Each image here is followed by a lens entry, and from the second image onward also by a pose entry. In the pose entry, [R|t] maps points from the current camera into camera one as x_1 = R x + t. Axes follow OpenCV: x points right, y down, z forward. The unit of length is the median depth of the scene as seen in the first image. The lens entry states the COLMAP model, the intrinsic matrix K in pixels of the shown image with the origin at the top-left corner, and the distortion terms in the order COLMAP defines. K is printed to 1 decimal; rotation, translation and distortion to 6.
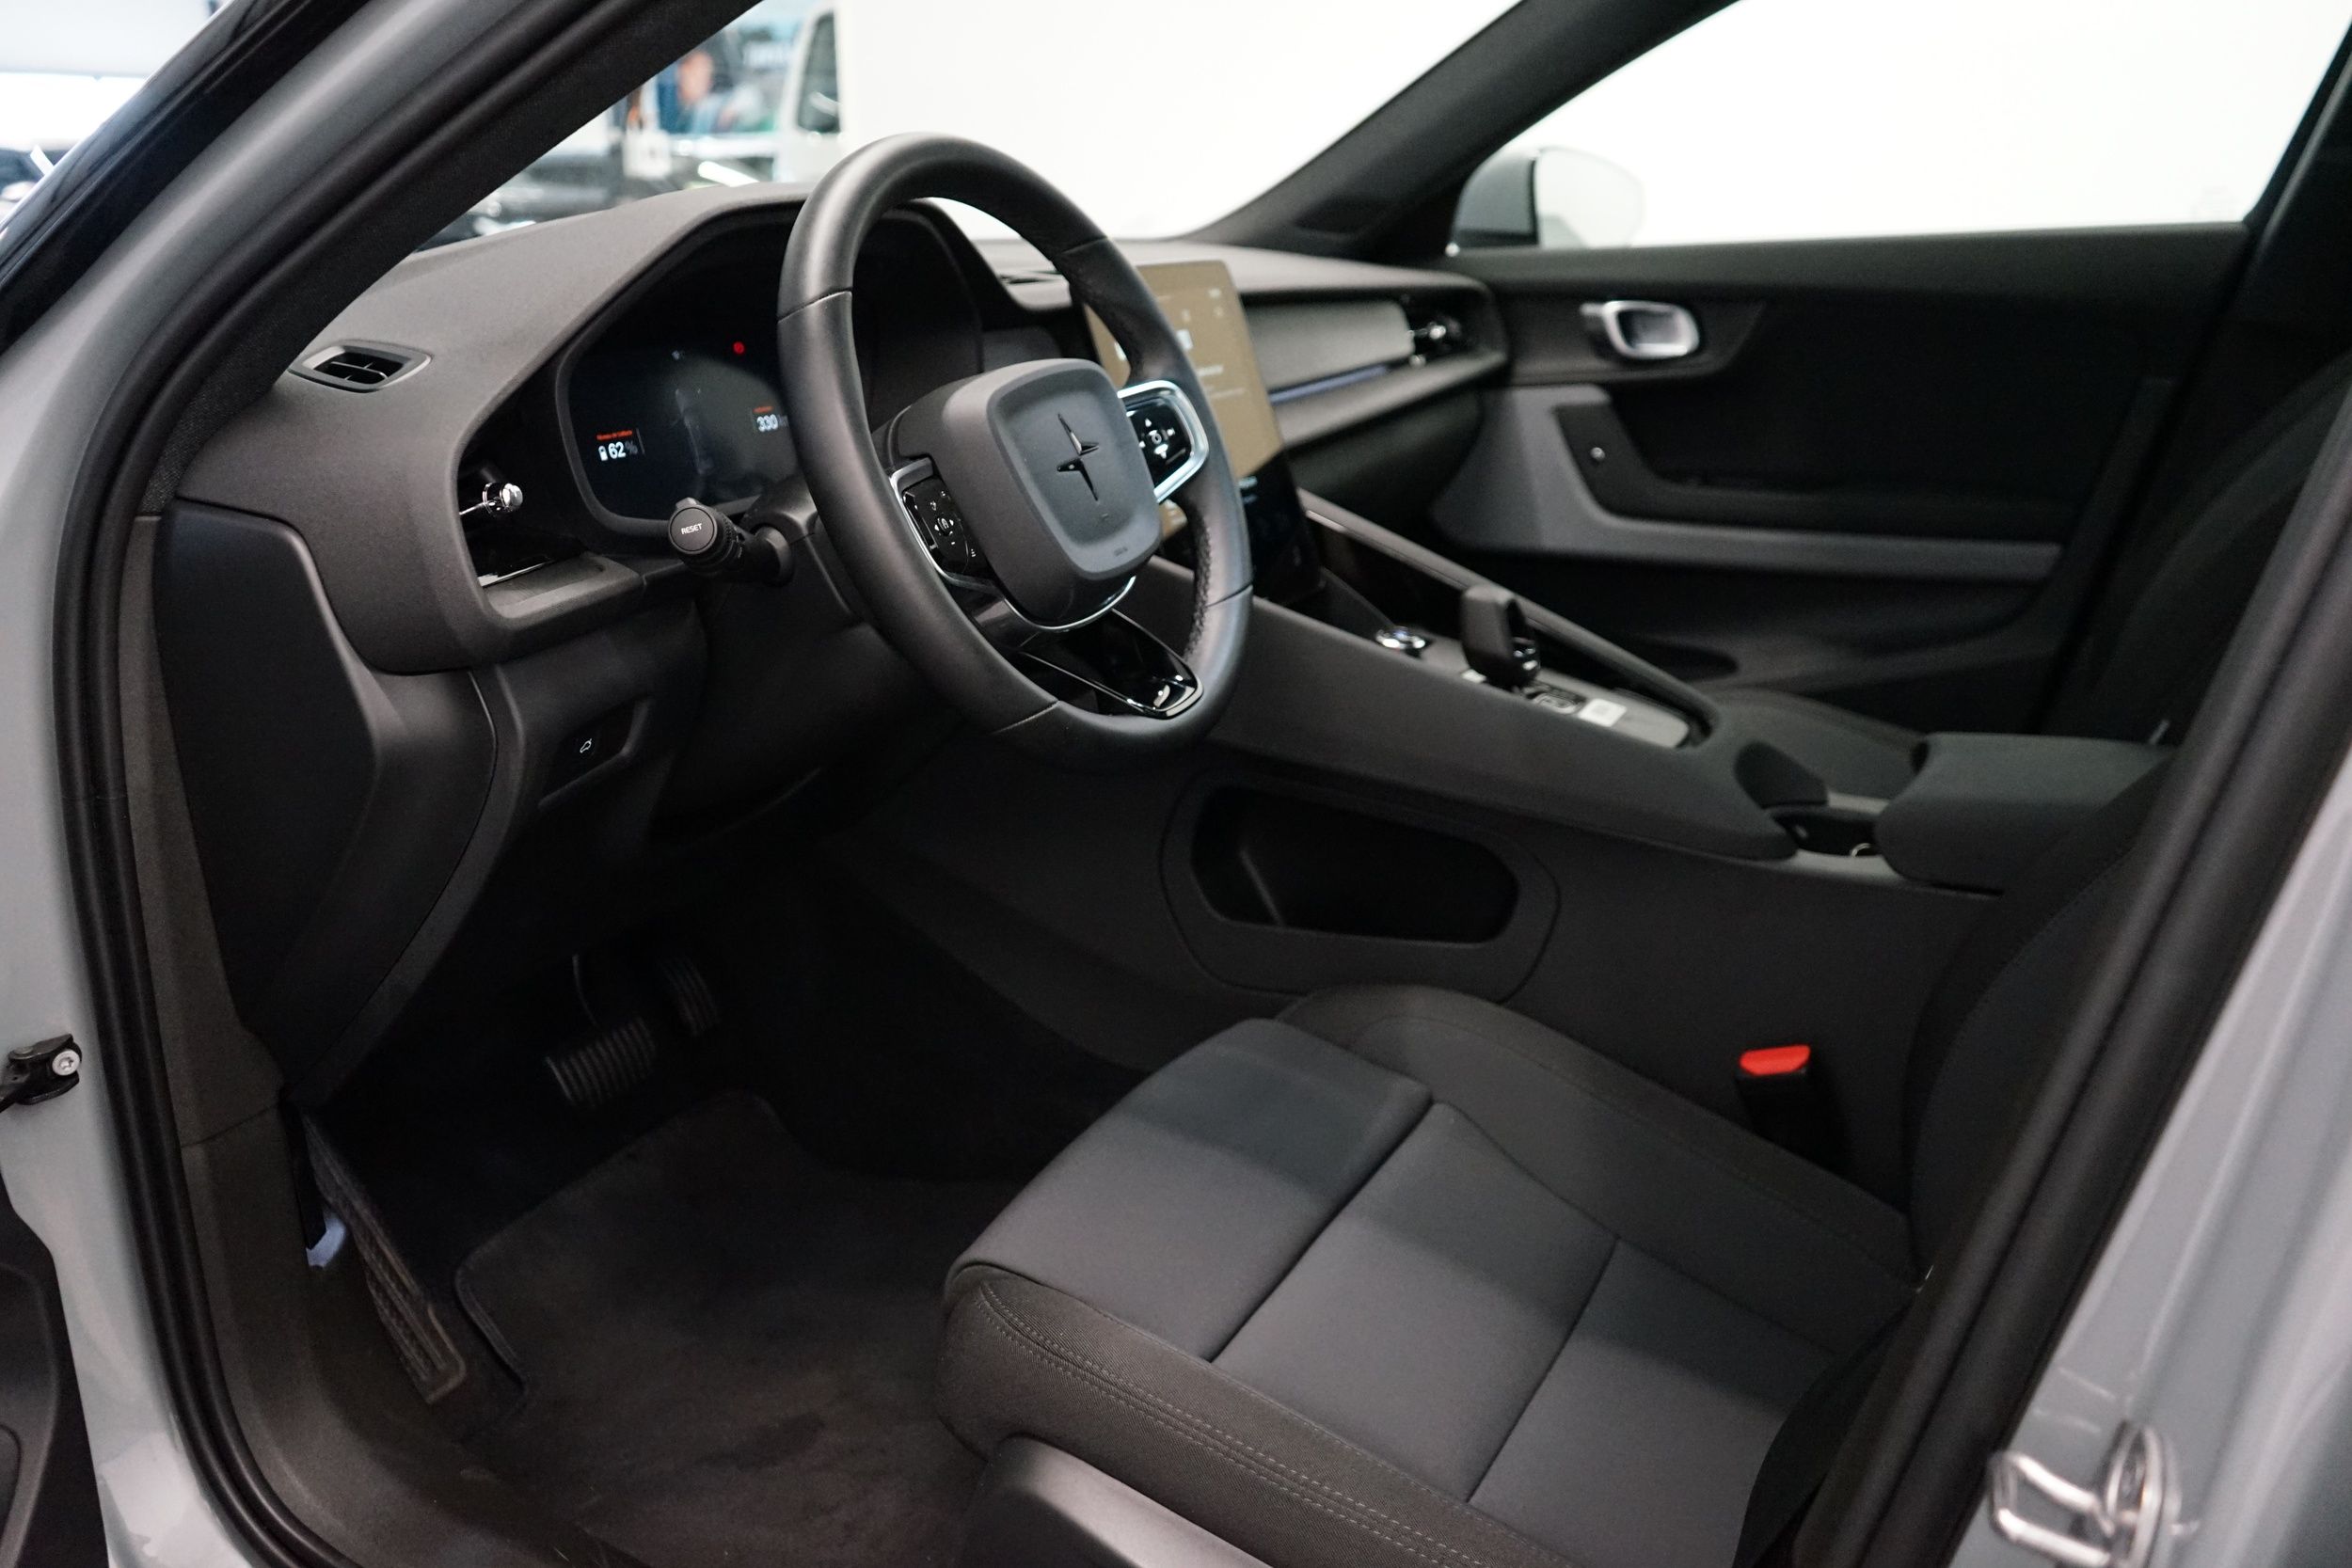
lens RADIAL K [[1874.1, 0, 1176.0], [0, 1874.1, 784.0], [0, 0, 1]] dist [-0.036297, -0.003034]
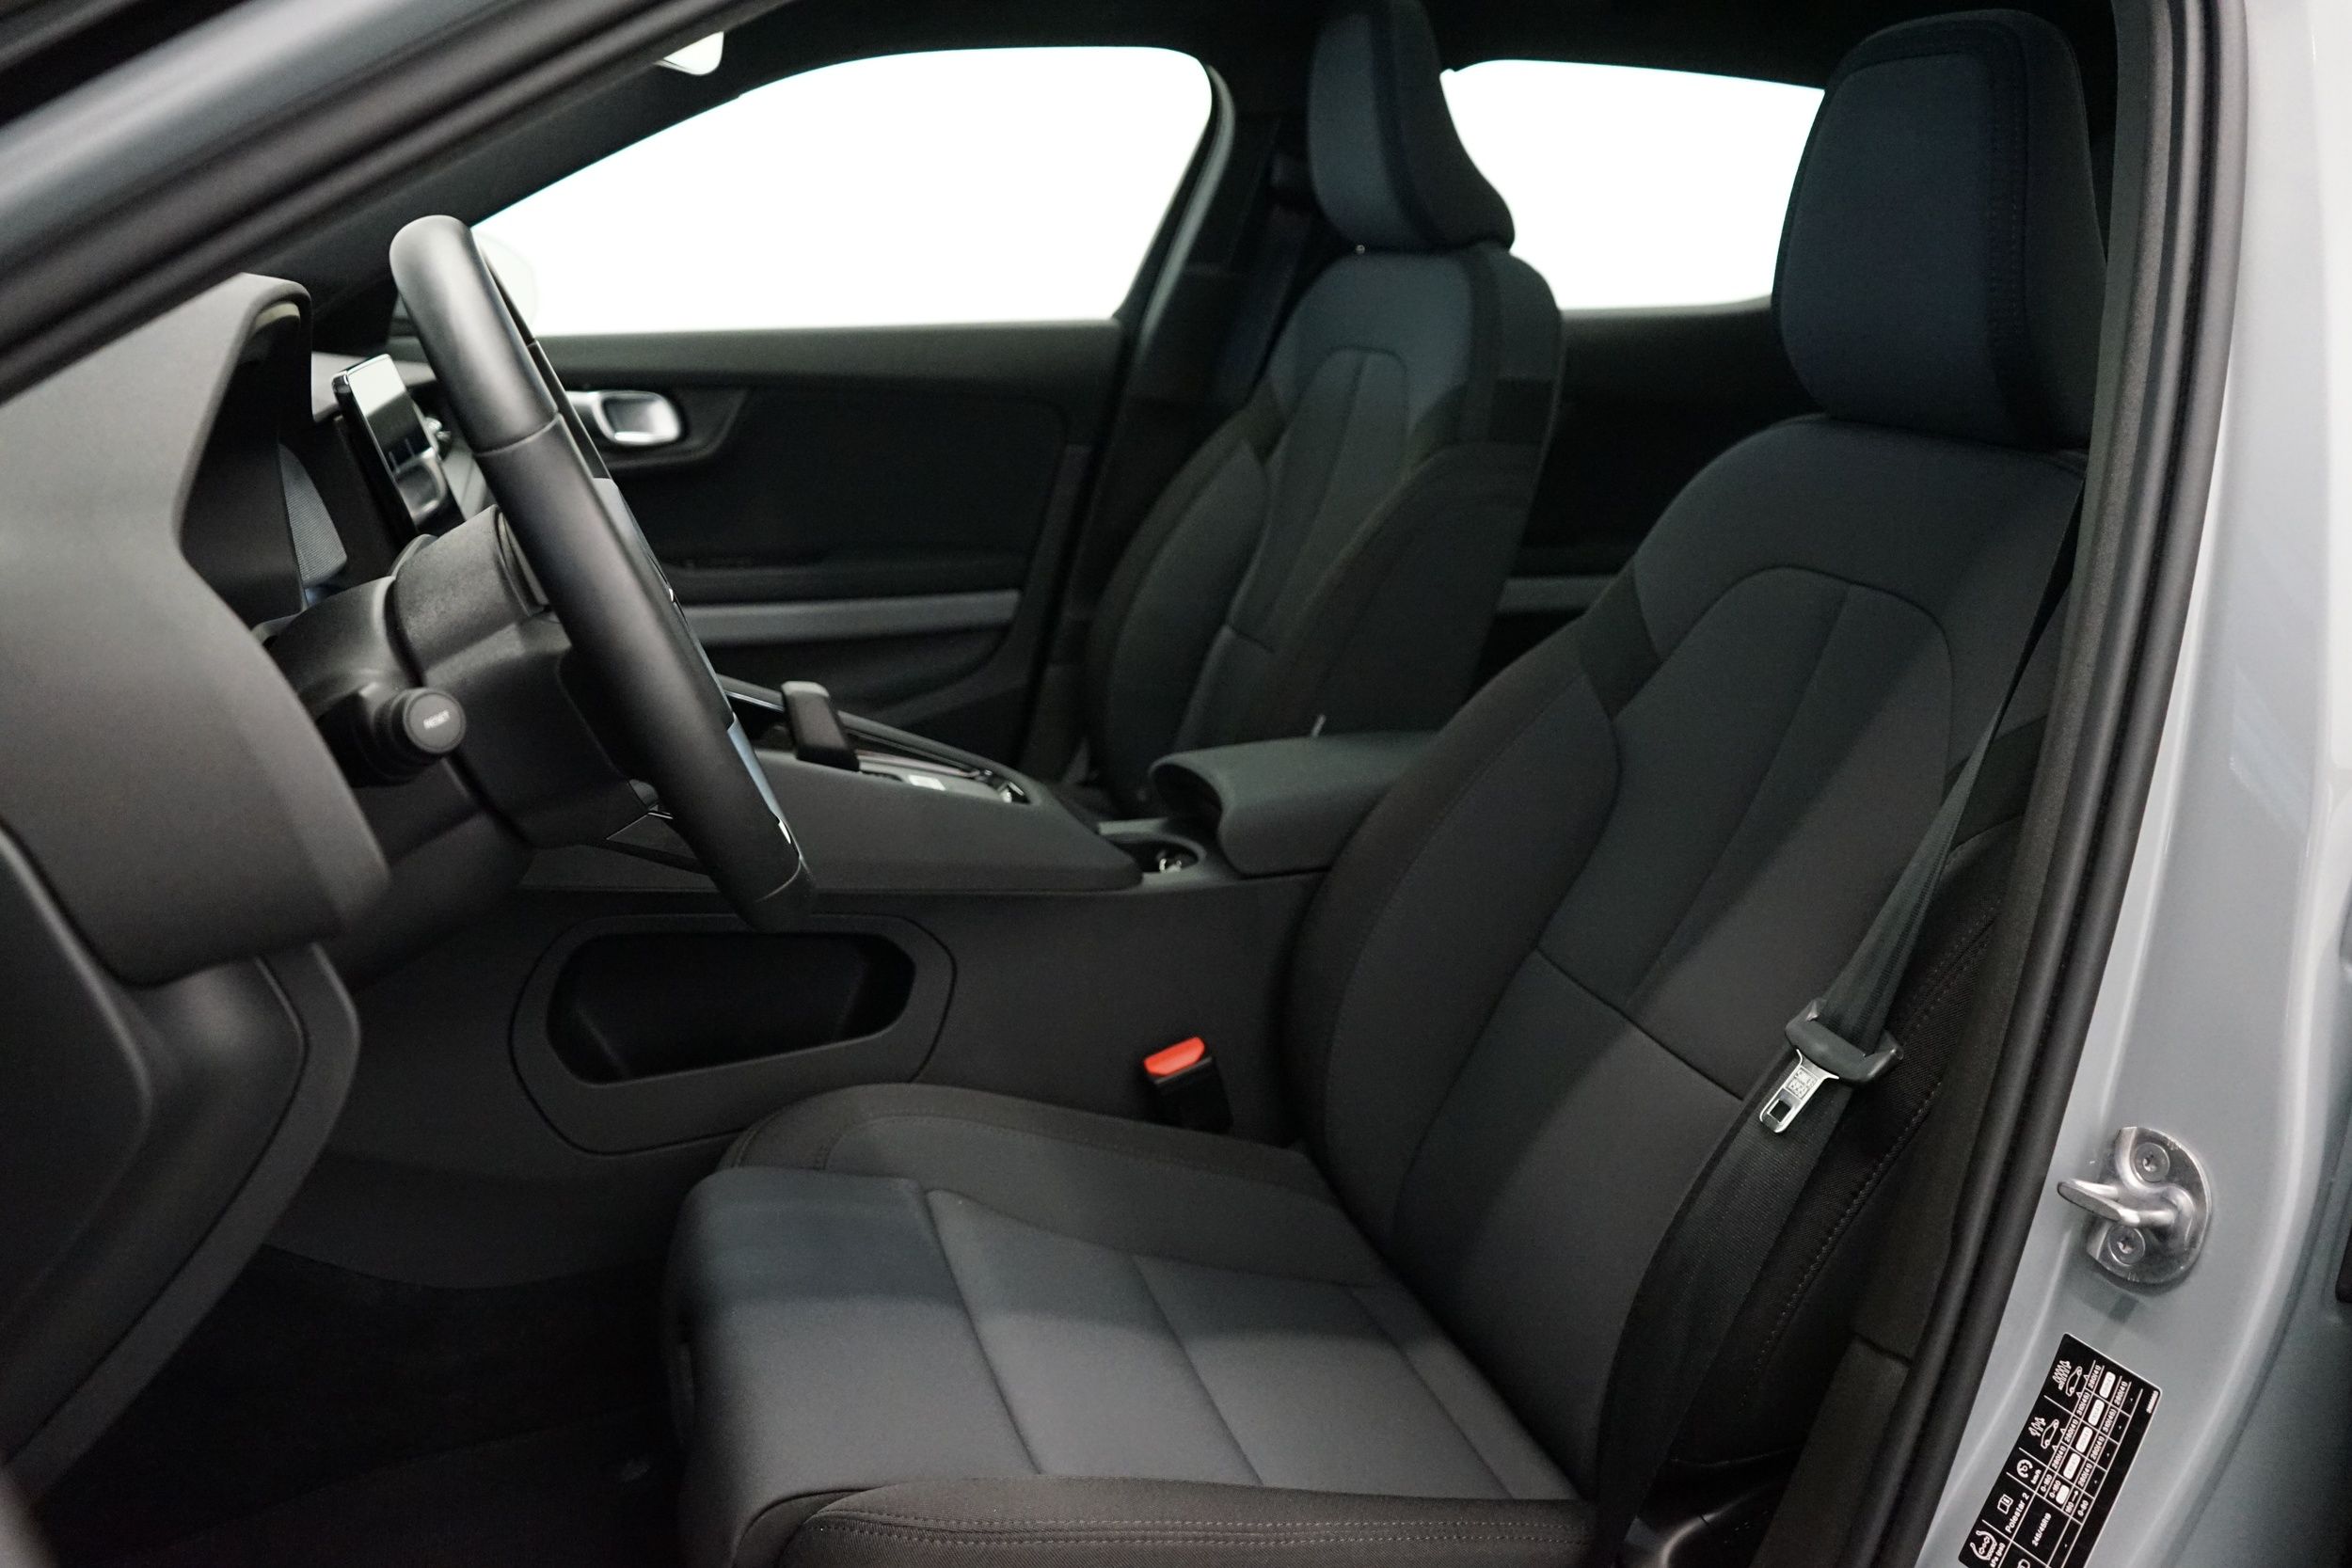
lens RADIAL K [[1841.7, 0, 1176.0], [0, 1841.7, 784.0], [0, 0, 1]] dist [-0.018596, 0.005702]
pose [[0.678735, -0.163245, 0.716010, -0.329616], [0.186110, 0.981388, 0.047327, -0.049053], [-0.710409, 0.101134, 0.696484, 0.142688]]
